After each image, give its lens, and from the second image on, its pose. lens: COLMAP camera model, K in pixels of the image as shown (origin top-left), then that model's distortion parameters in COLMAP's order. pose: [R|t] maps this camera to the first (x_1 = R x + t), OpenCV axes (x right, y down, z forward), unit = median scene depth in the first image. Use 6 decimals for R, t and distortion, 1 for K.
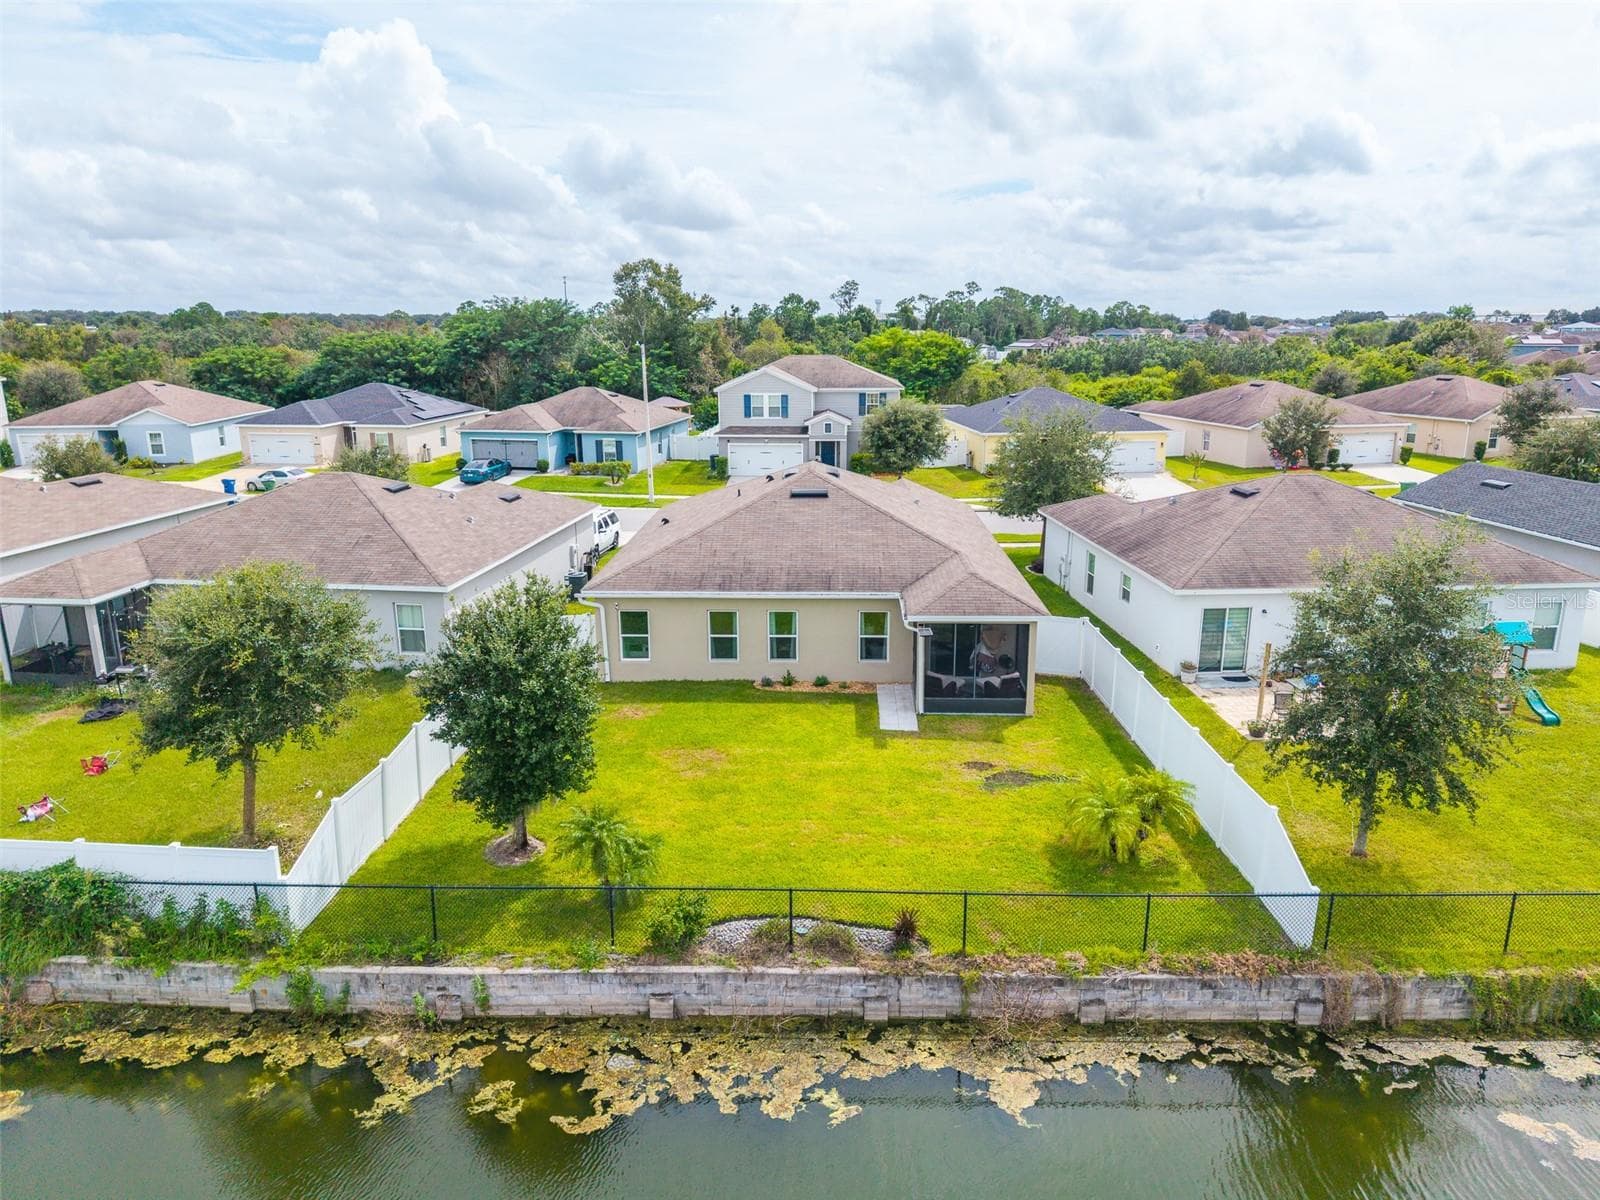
lens RADIAL K [[1074.8, 0, 796.7], [0, 1074.8, 604.3], [0, 0, 1]] dist [0.028524, -0.031802]
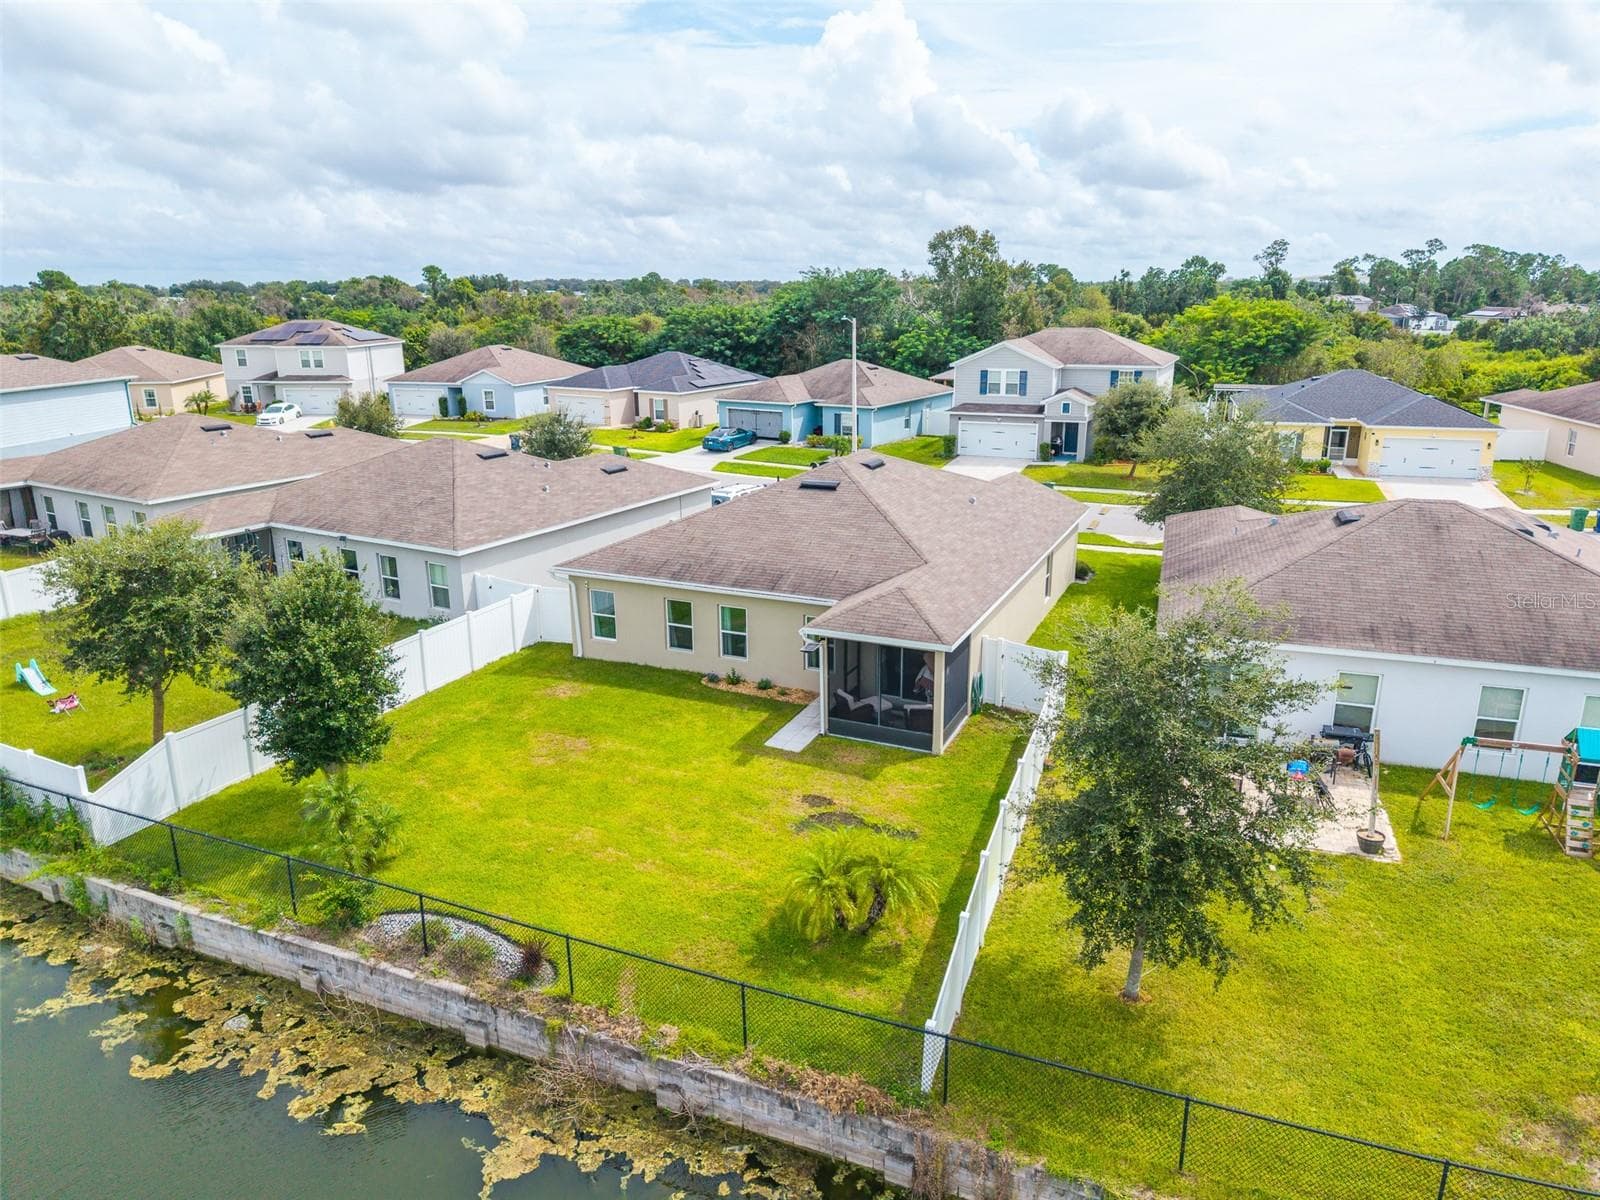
lens RADIAL K [[1074.8, 0, 805.6], [0, 1074.8, 596.0], [0, 0, 1]] dist [0.028524, -0.031802]
pose [[0.923983, 0.102149, -0.368540, 0.178661], [-0.093458, 0.994762, 0.041408, -0.021825], [0.370839, -0.003817, 0.928689, 0.058206]]
